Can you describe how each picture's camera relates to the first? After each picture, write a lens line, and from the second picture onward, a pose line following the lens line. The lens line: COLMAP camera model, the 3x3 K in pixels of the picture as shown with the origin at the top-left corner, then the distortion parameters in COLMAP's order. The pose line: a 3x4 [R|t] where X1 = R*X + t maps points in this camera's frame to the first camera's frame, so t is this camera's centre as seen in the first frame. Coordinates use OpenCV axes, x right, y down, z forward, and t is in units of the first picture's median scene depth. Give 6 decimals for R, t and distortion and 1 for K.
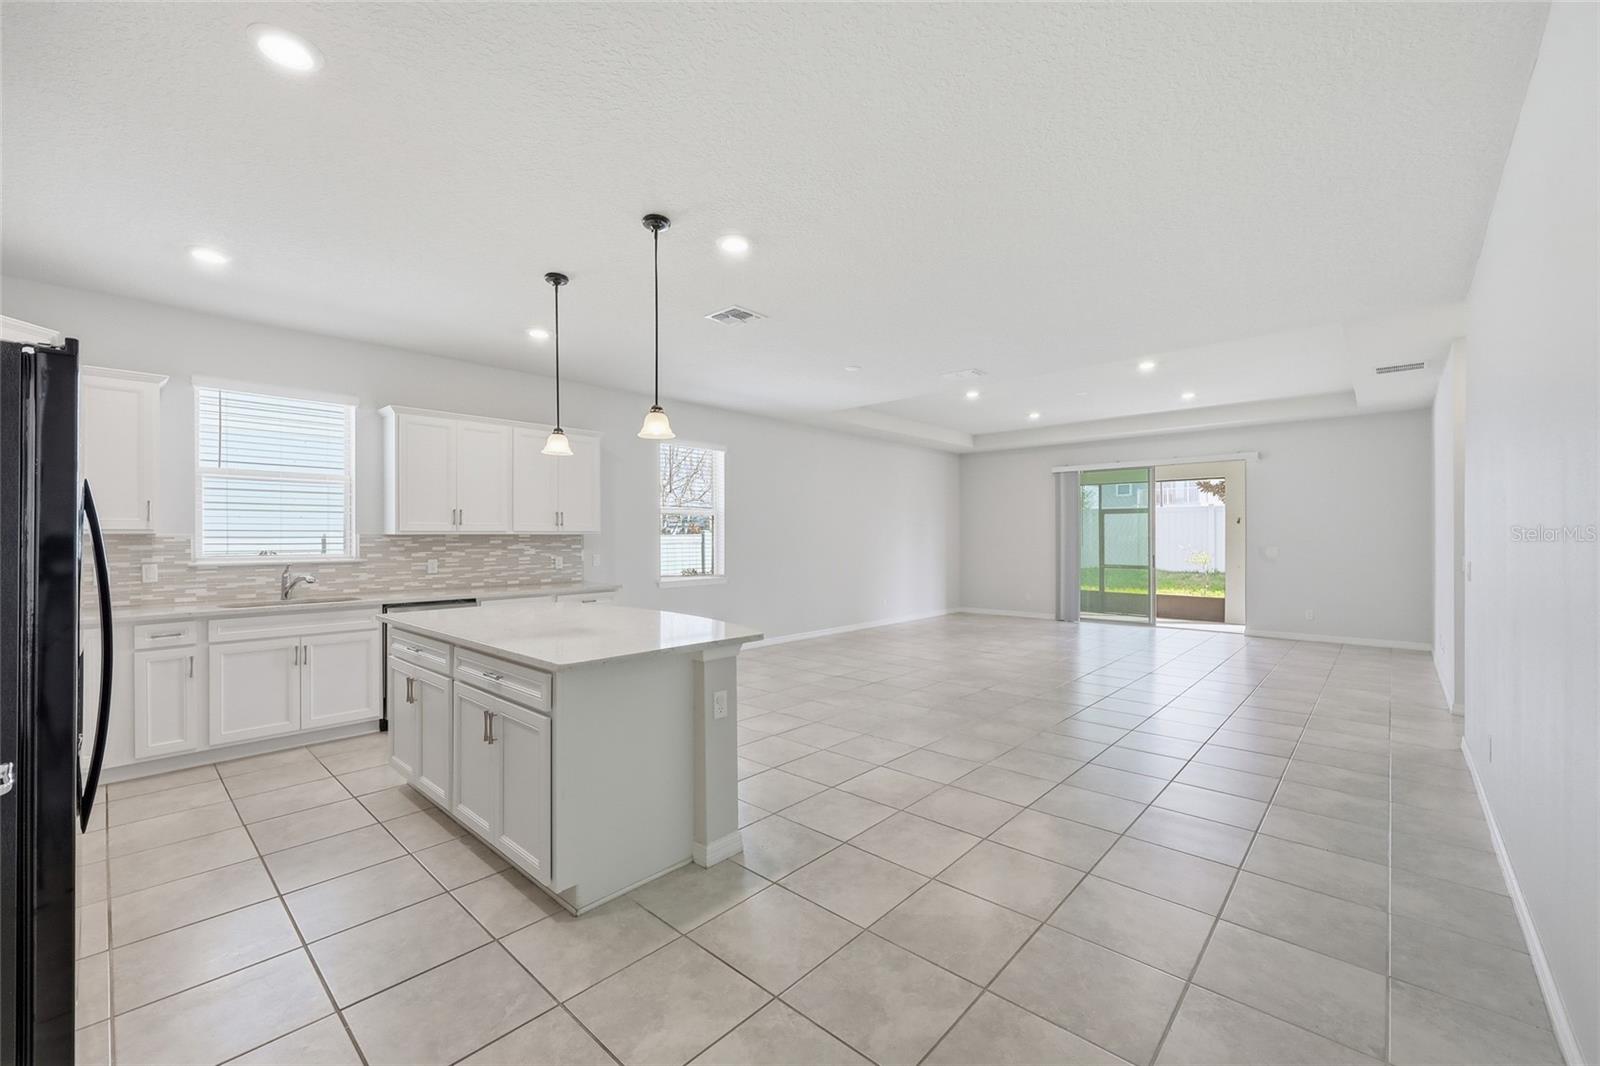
lens RADIAL K [[647.4, 0, 800.1], [0, 647.4, 538.3], [0, 0, 1]] dist [-0.004526, 0.002966]
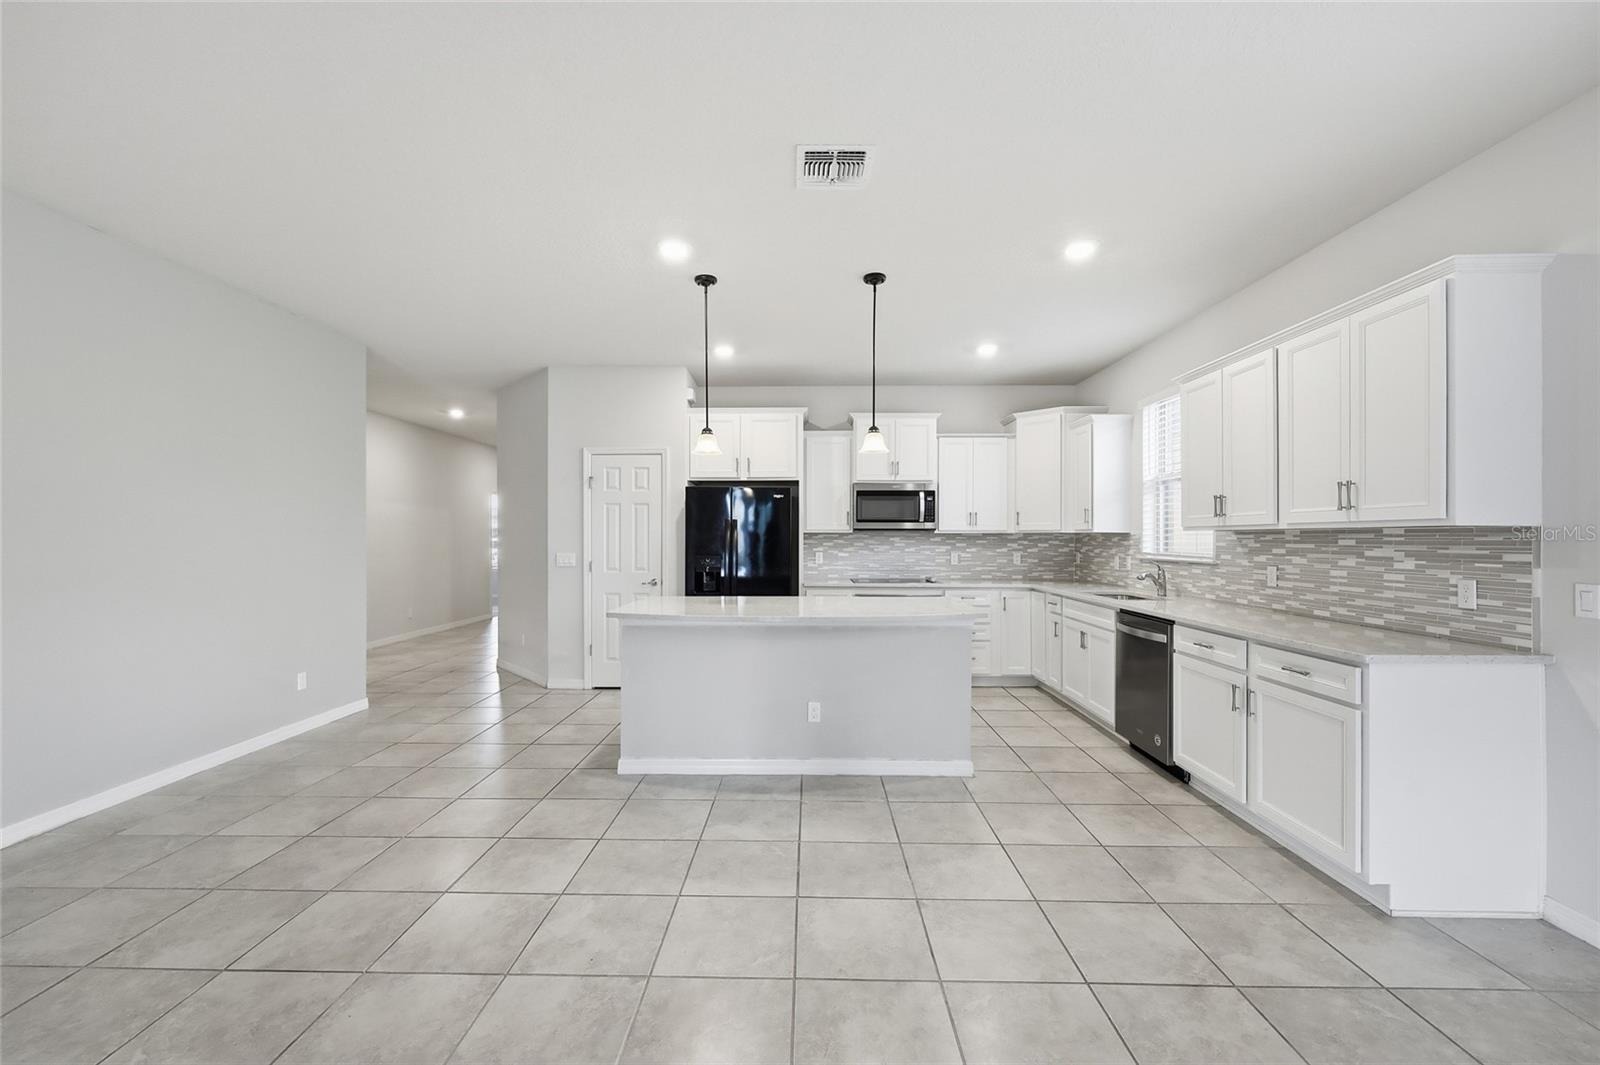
lens RADIAL K [[647.4, 0, 801.5], [0, 647.4, 535.0], [0, 0, 1]] dist [-0.004526, 0.002966]
pose [[-0.745867, 0.001030, -0.666095, 0.233711], [0.001735, 0.999998, -0.000396, -0.001632], [0.666093, -0.001451, -0.745867, 1.025154]]
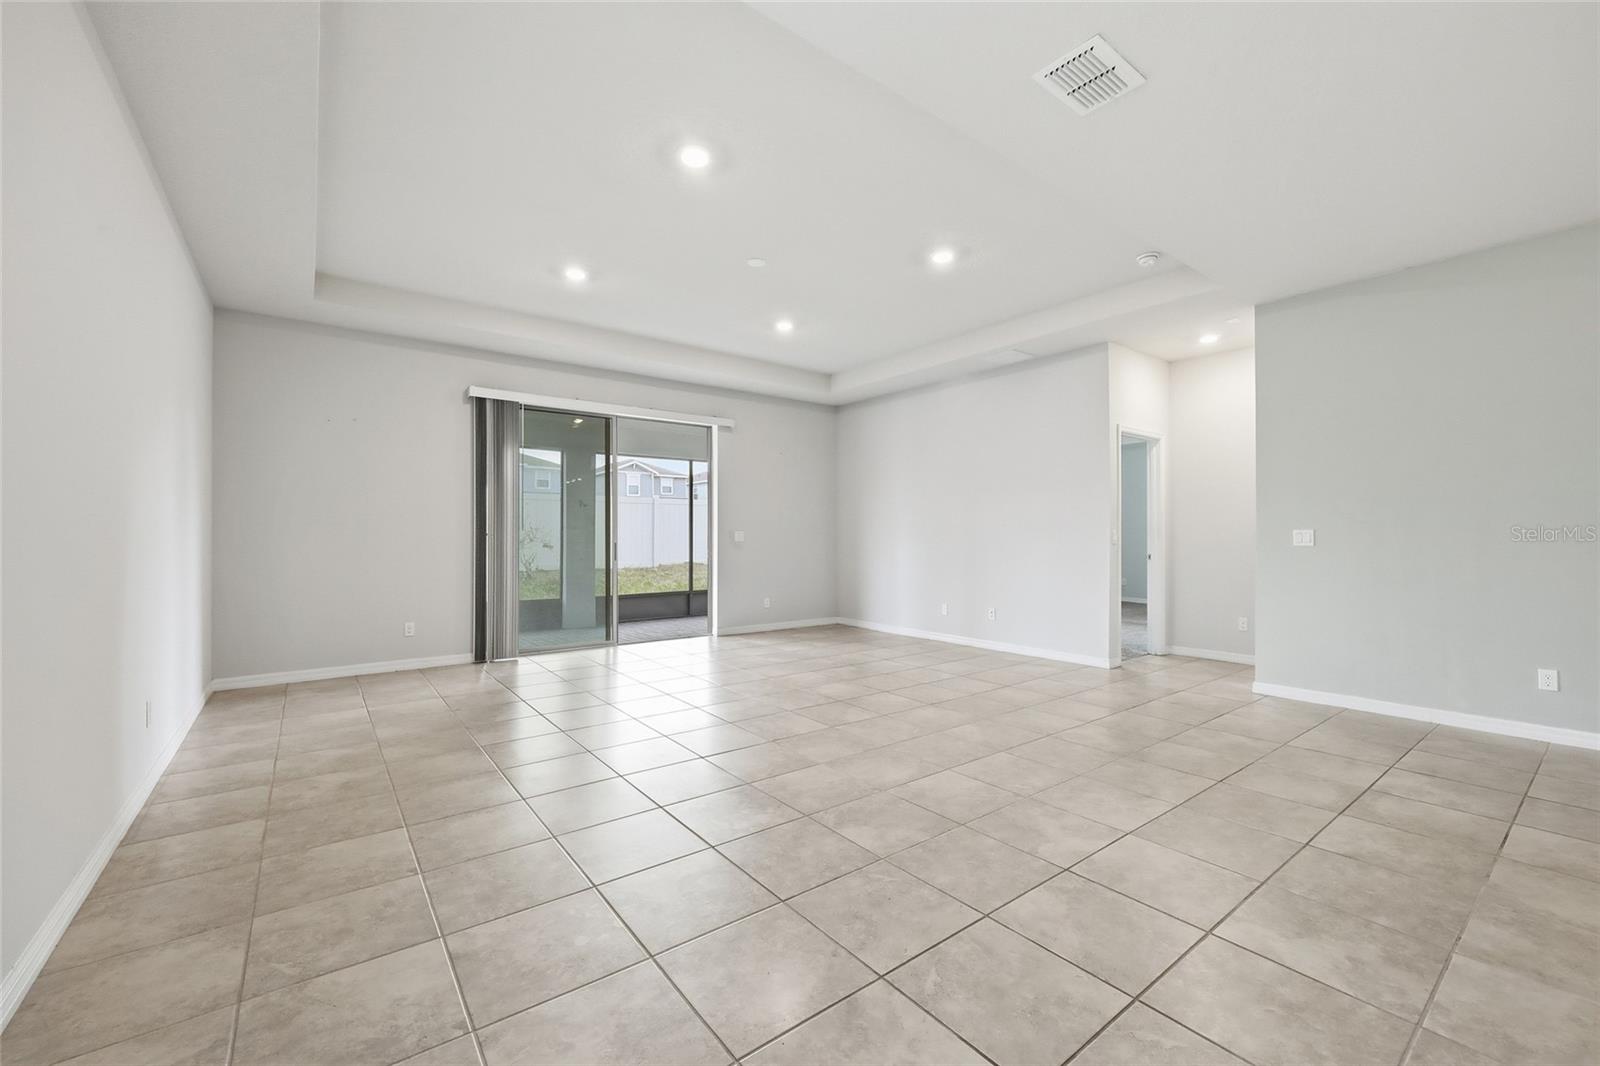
lens RADIAL K [[647.4, 0, 795.5], [0, 647.4, 527.8], [0, 0, 1]] dist [-0.004526, 0.002966]
pose [[0.176353, 0.013234, 0.984238, -0.176757], [0.000097, 0.999909, -0.013462, 0.031065], [-0.984327, 0.002469, 0.176335, 1.085843]]
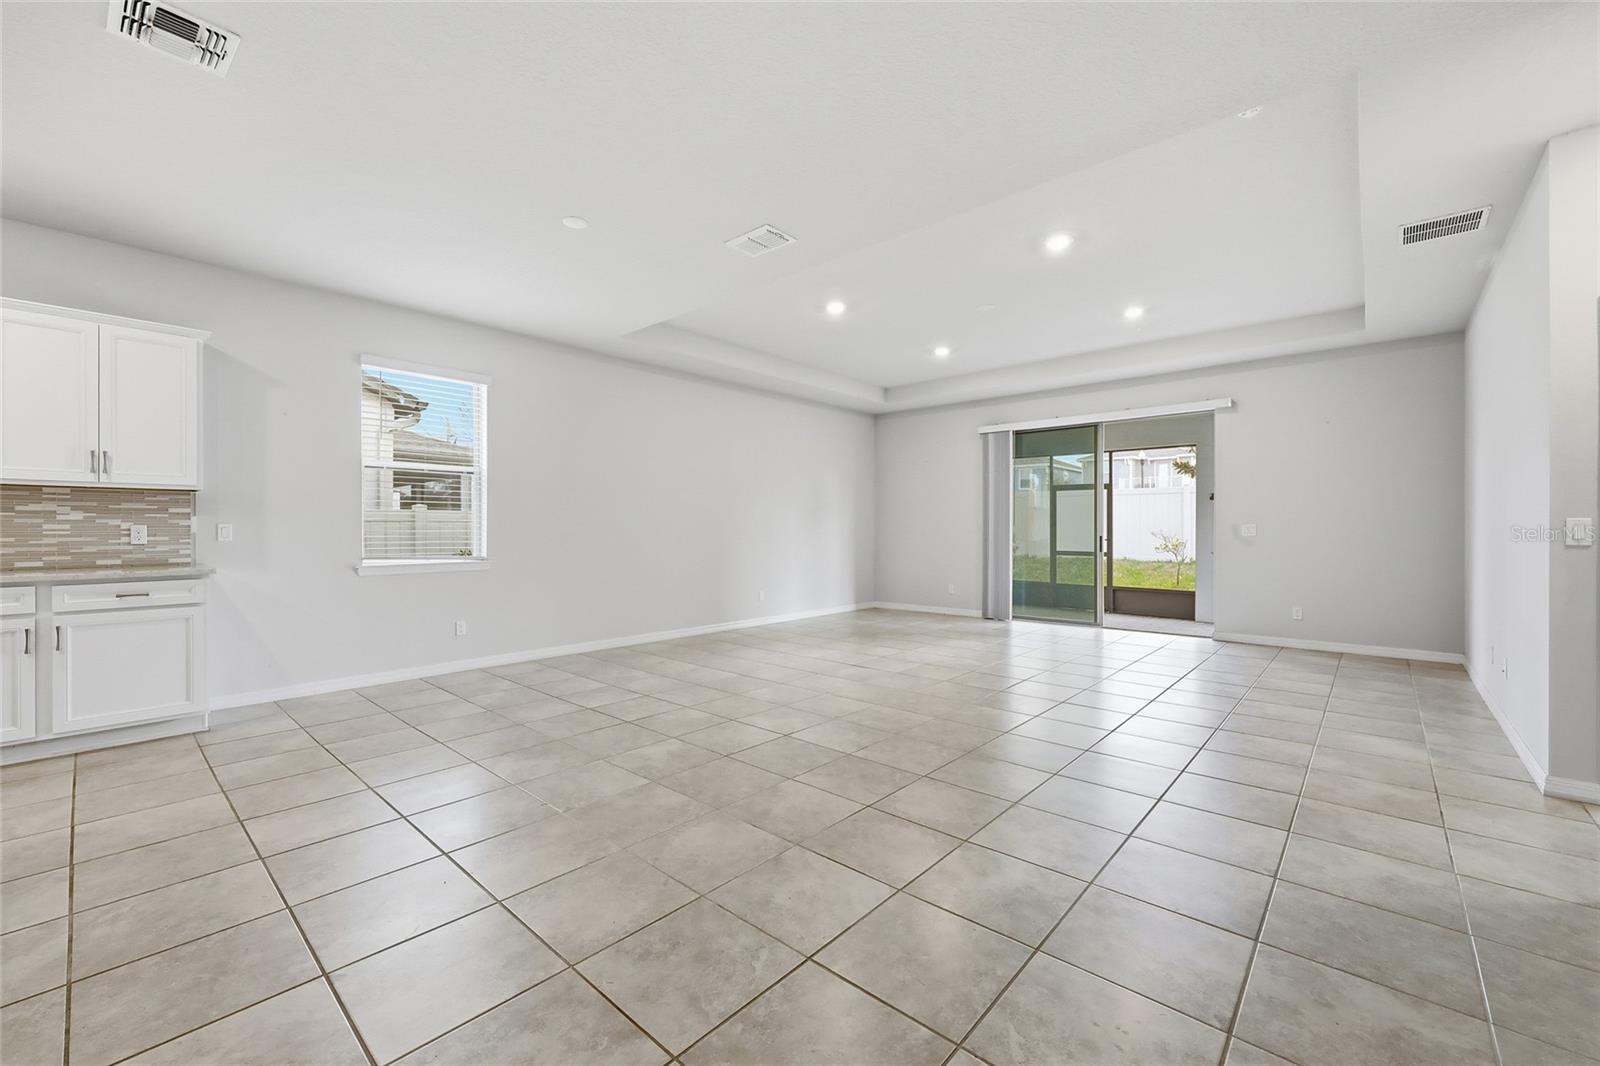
lens RADIAL K [[647.4, 0, 797.2], [0, 647.4, 532.9], [0, 0, 1]] dist [-0.004526, 0.002966]
pose [[0.999956, 0.003052, 0.008814, 0.275397], [-0.003092, 0.999985, 0.004517, 0.031092], [-0.008800, -0.004544, 0.999951, 0.351683]]
